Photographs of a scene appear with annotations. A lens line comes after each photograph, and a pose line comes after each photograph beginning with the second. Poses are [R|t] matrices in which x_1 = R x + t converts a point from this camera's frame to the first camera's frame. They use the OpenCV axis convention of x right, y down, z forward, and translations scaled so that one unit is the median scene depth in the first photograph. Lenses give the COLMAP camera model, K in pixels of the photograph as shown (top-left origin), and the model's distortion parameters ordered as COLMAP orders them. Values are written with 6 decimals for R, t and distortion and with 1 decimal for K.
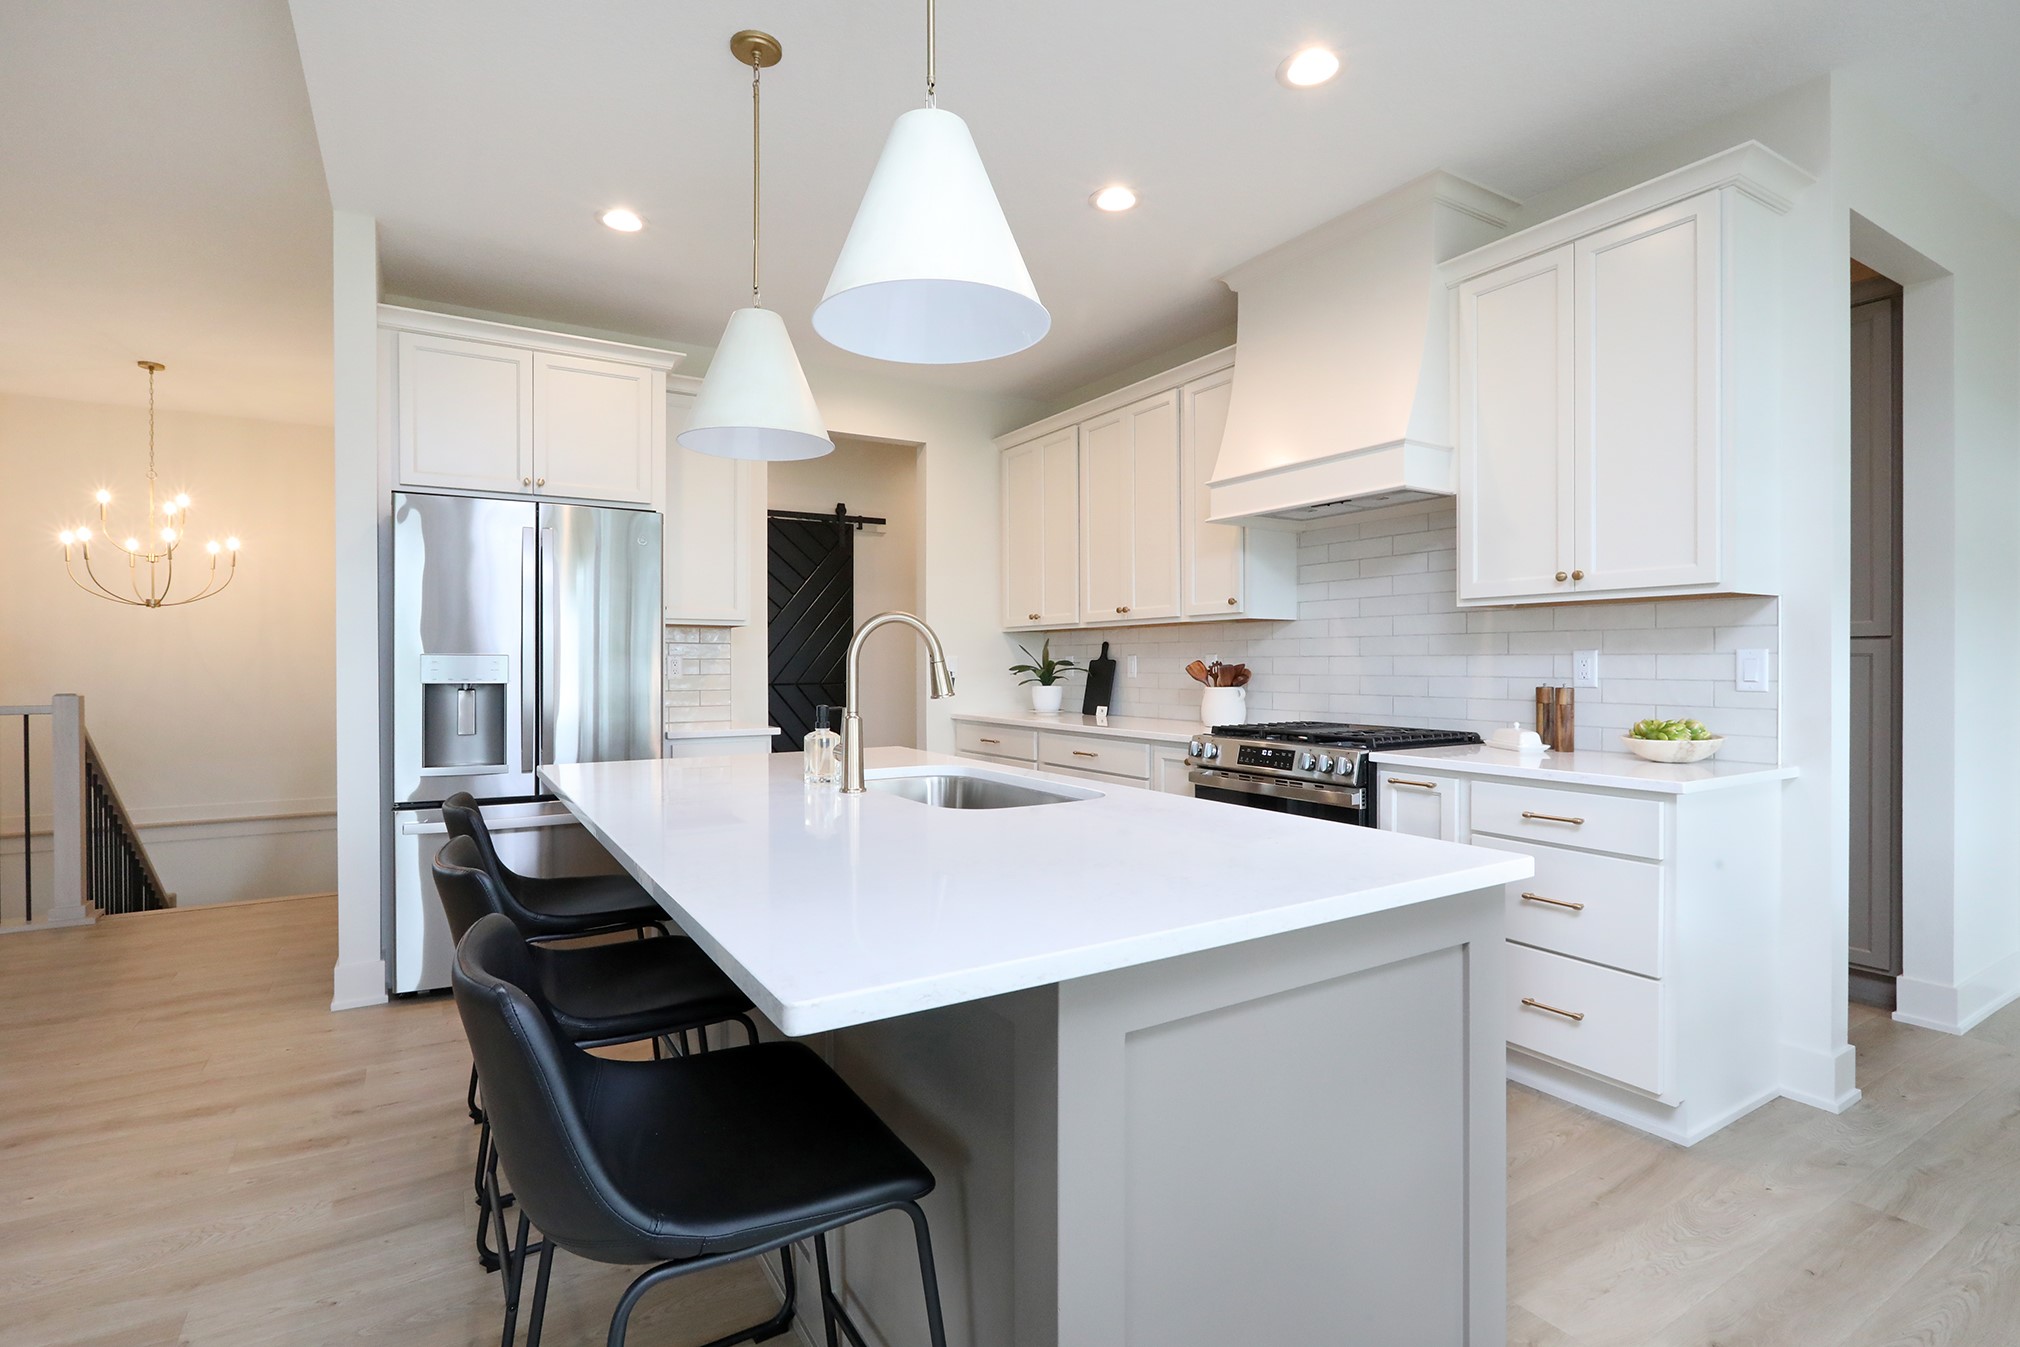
lens RADIAL K [[937.4, 0, 974.6], [0, 937.4, 654.9], [0, 0, 1]] dist [-0.012195, 0.005115]
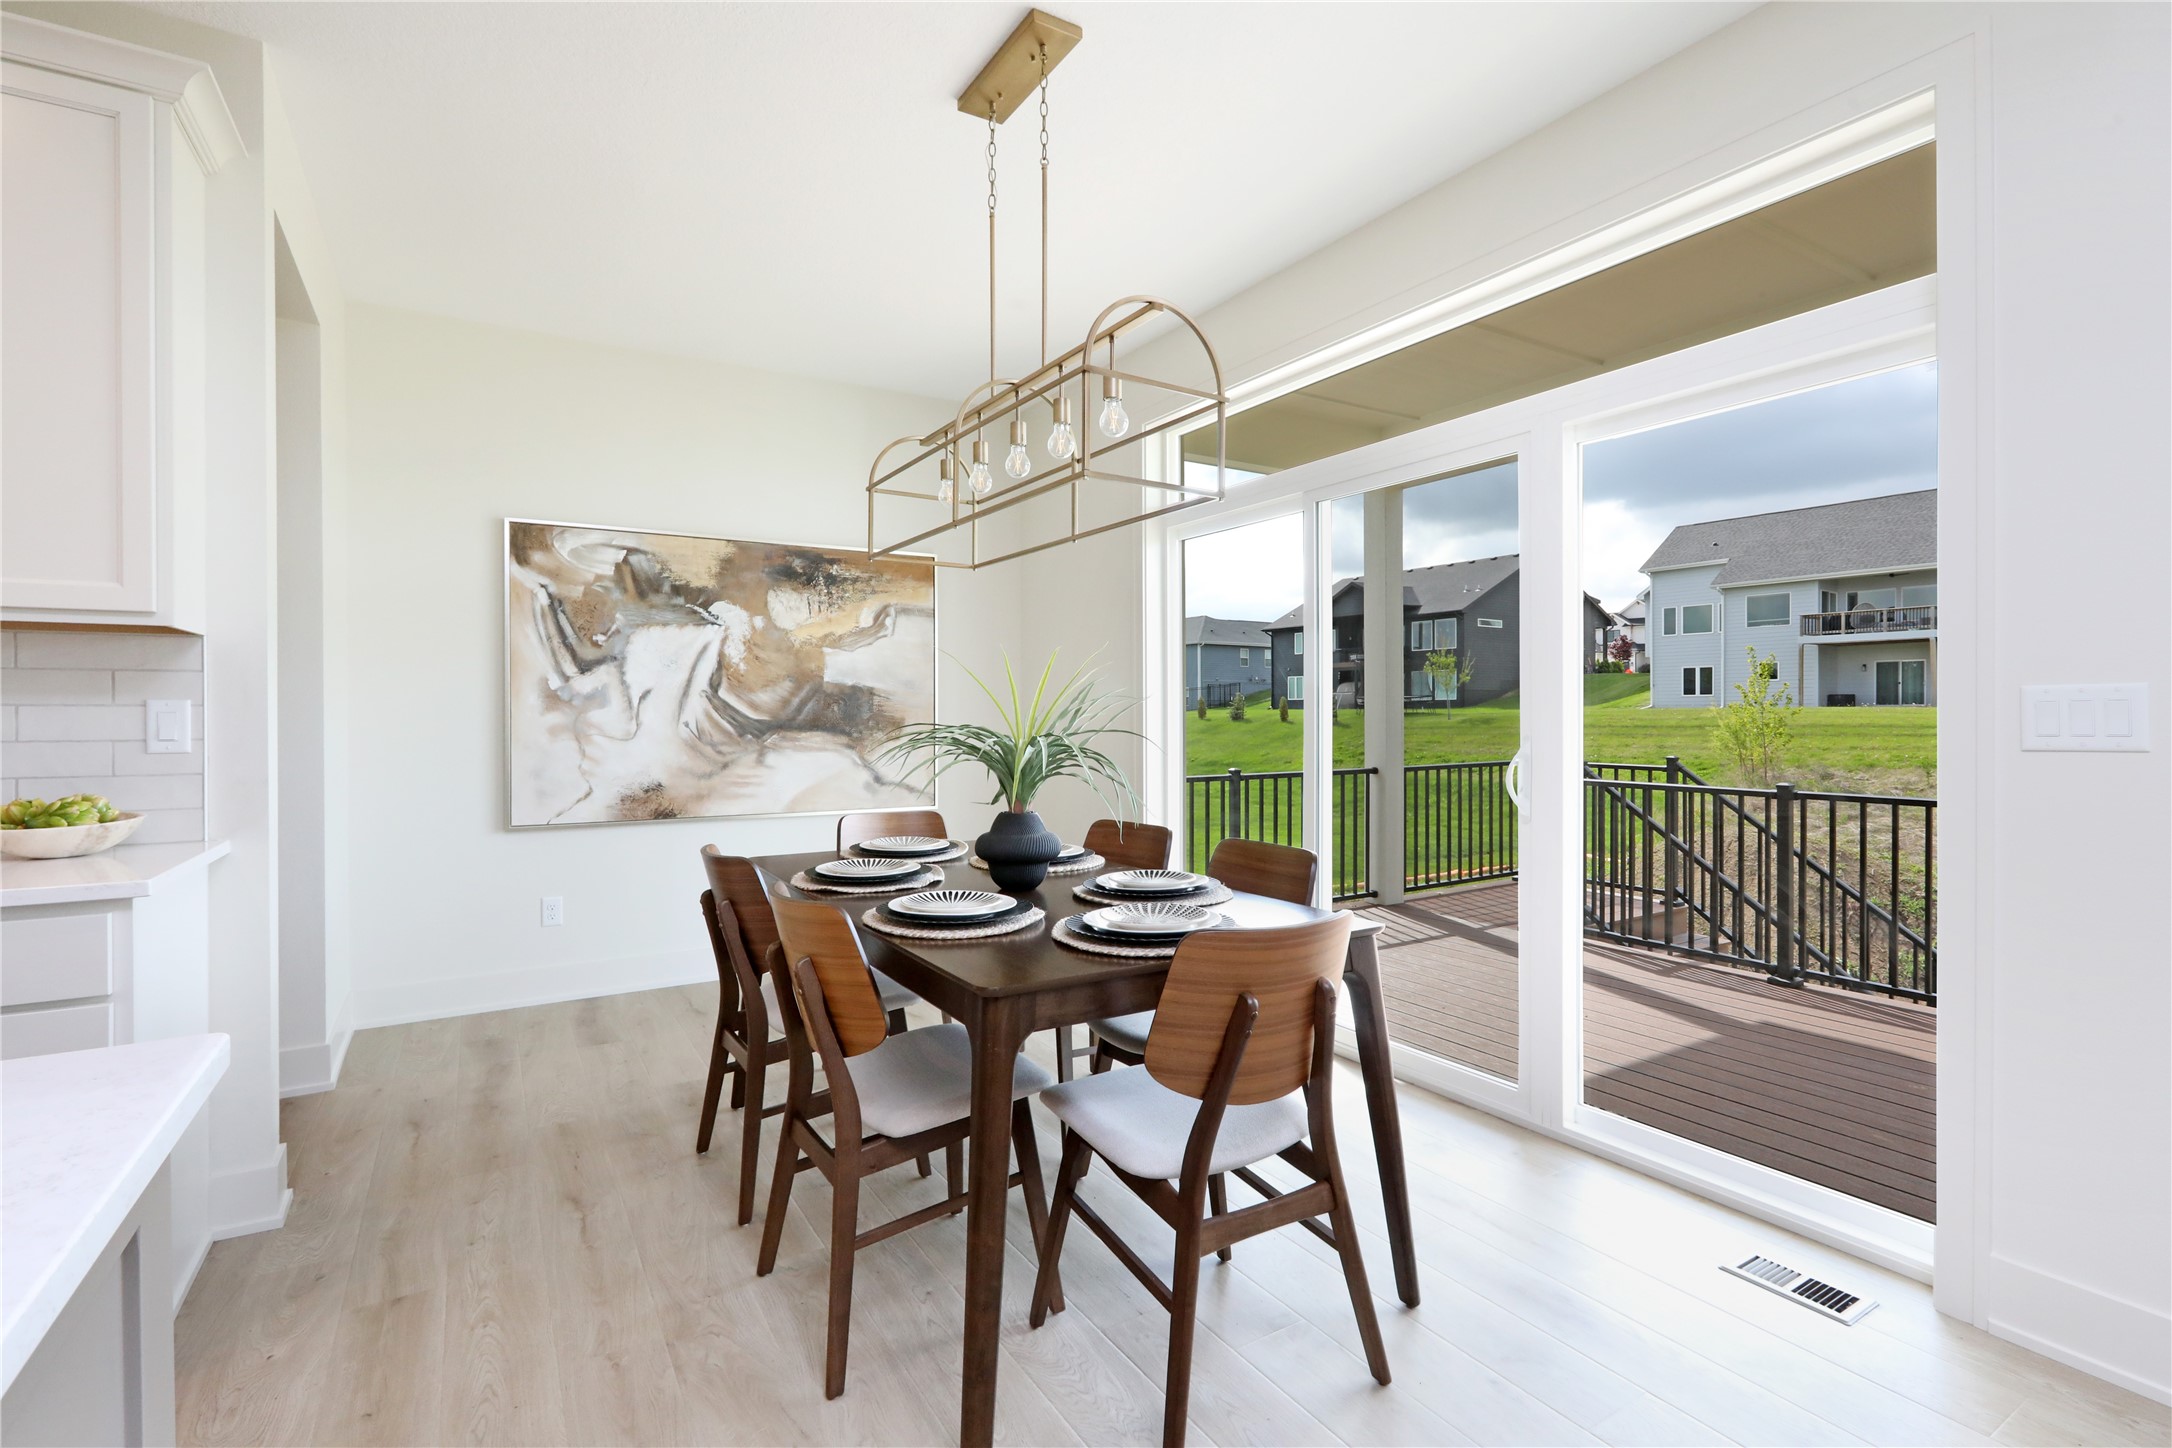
lens RADIAL K [[1008.0, 0, 1077.2], [0, 1008.0, 715.1], [0, 0, 1]] dist [-0.012195, 0.005115]
pose [[-0.008889, -0.000094, 0.999960, -0.021967], [-0.004750, 0.999989, 0.000051, 0.002056], [-0.999949, -0.004749, -0.008890, 0.173153]]
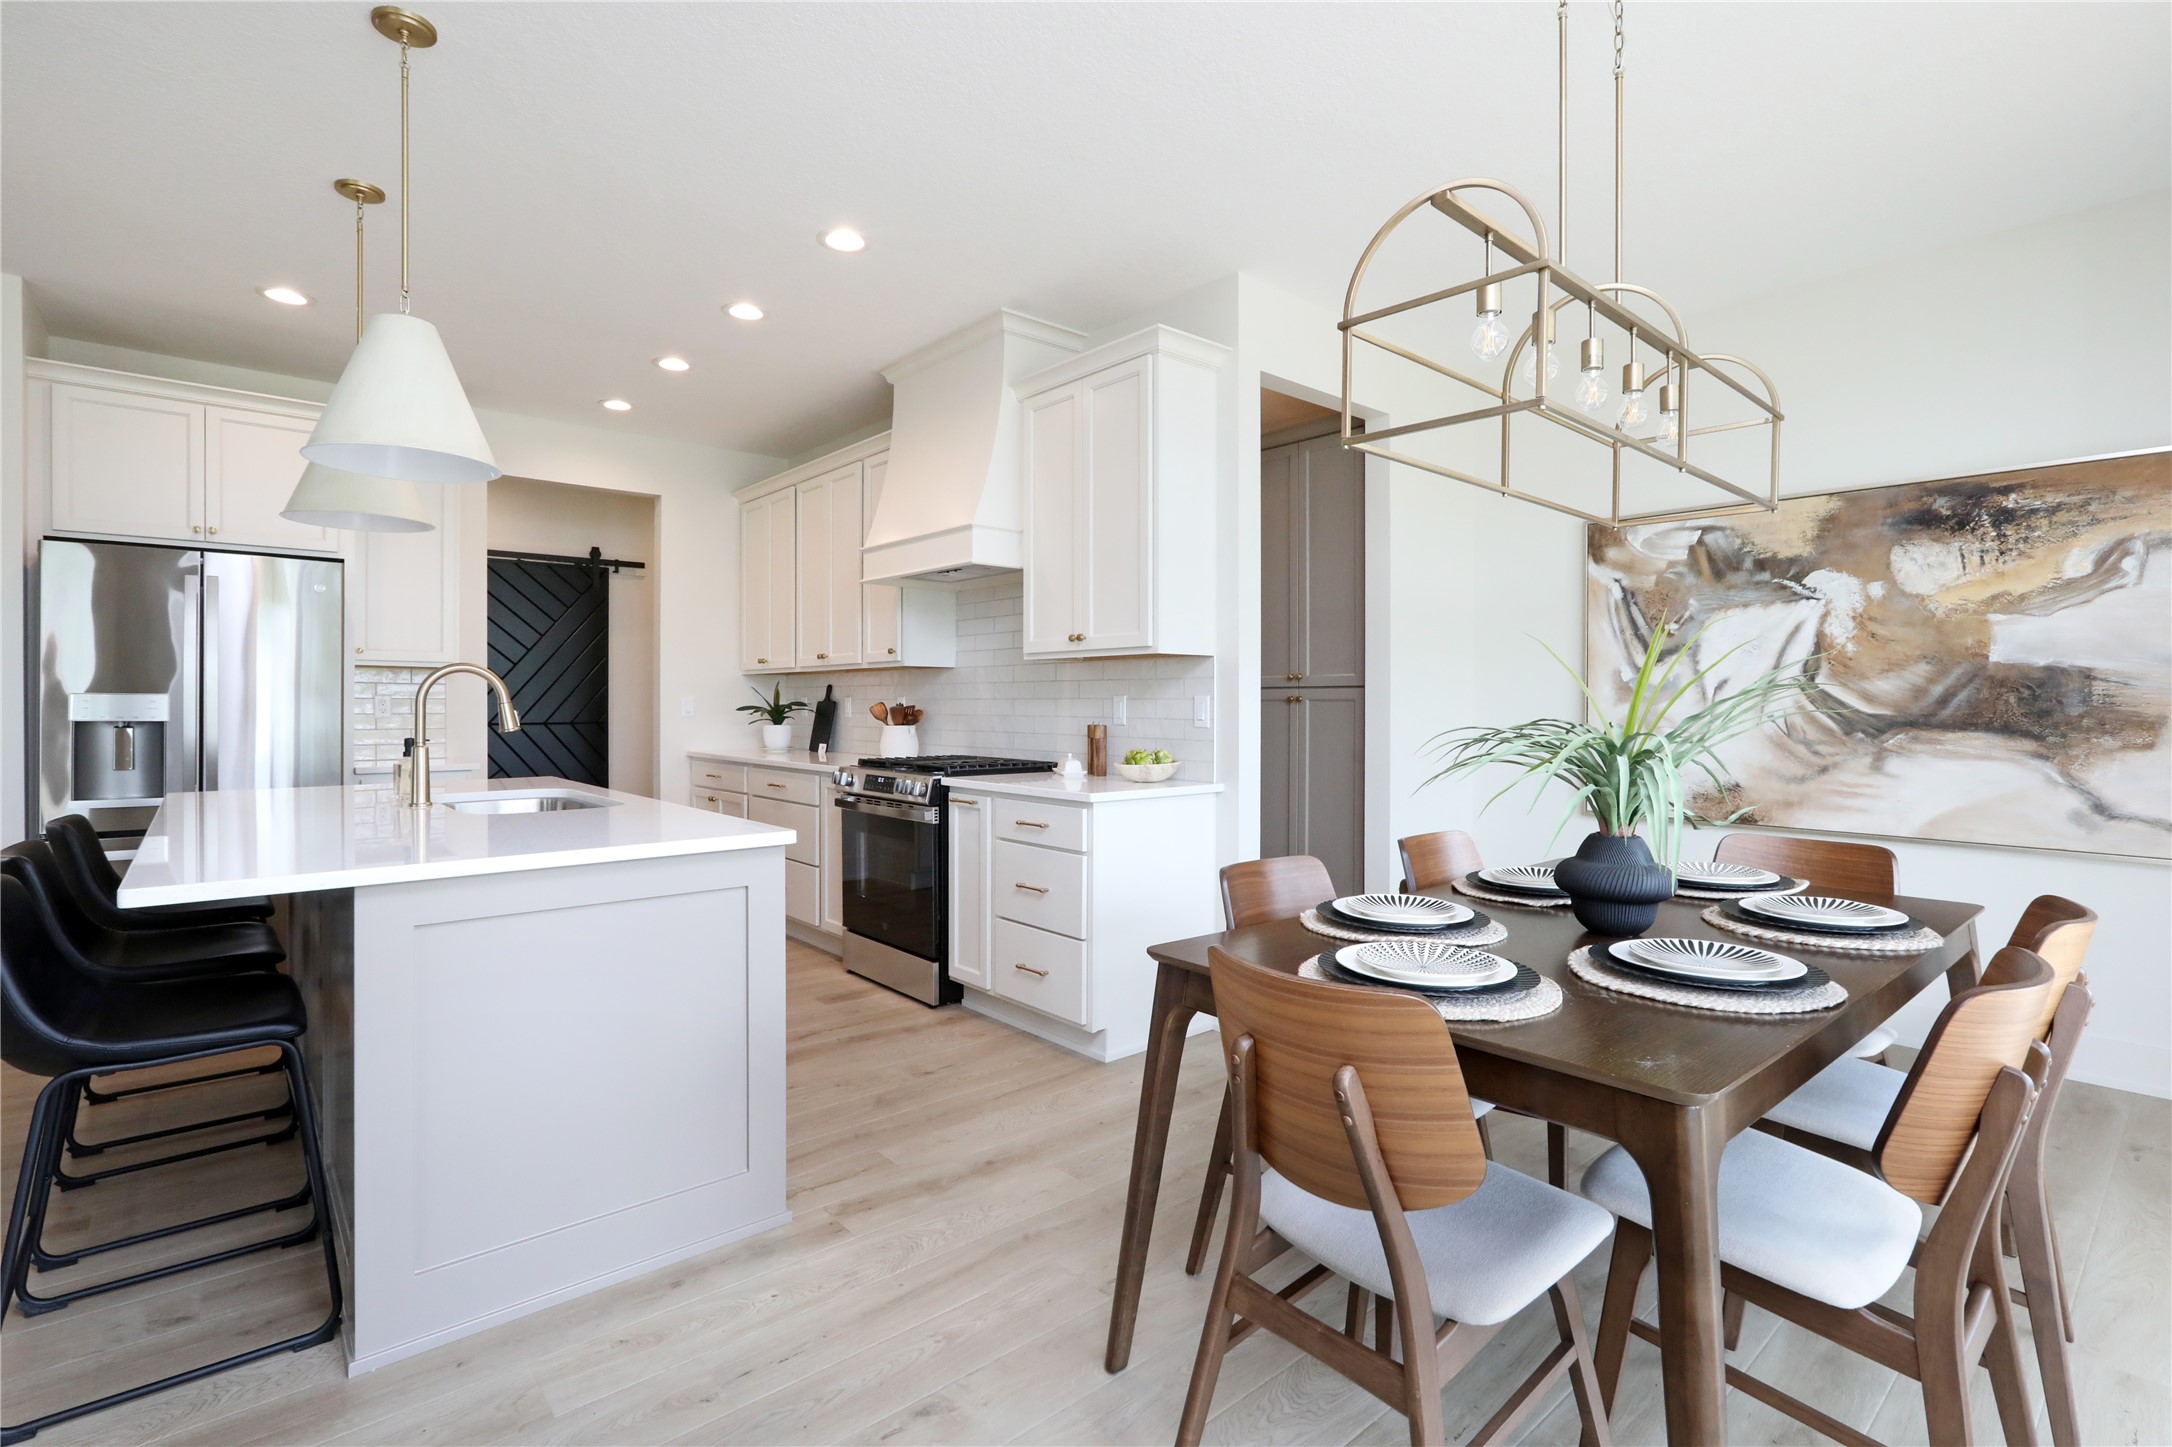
lens RADIAL K [[1008.0, 0, 1059.9], [0, 1008.0, 701.1], [0, 0, 1]] dist [-0.012195, 0.005115]
pose [[0.986041, 0.004717, 0.166434, 0.296910], [-0.005725, 0.999968, 0.005575, -0.004210], [-0.166403, -0.006450, 0.986037, -0.283150]]
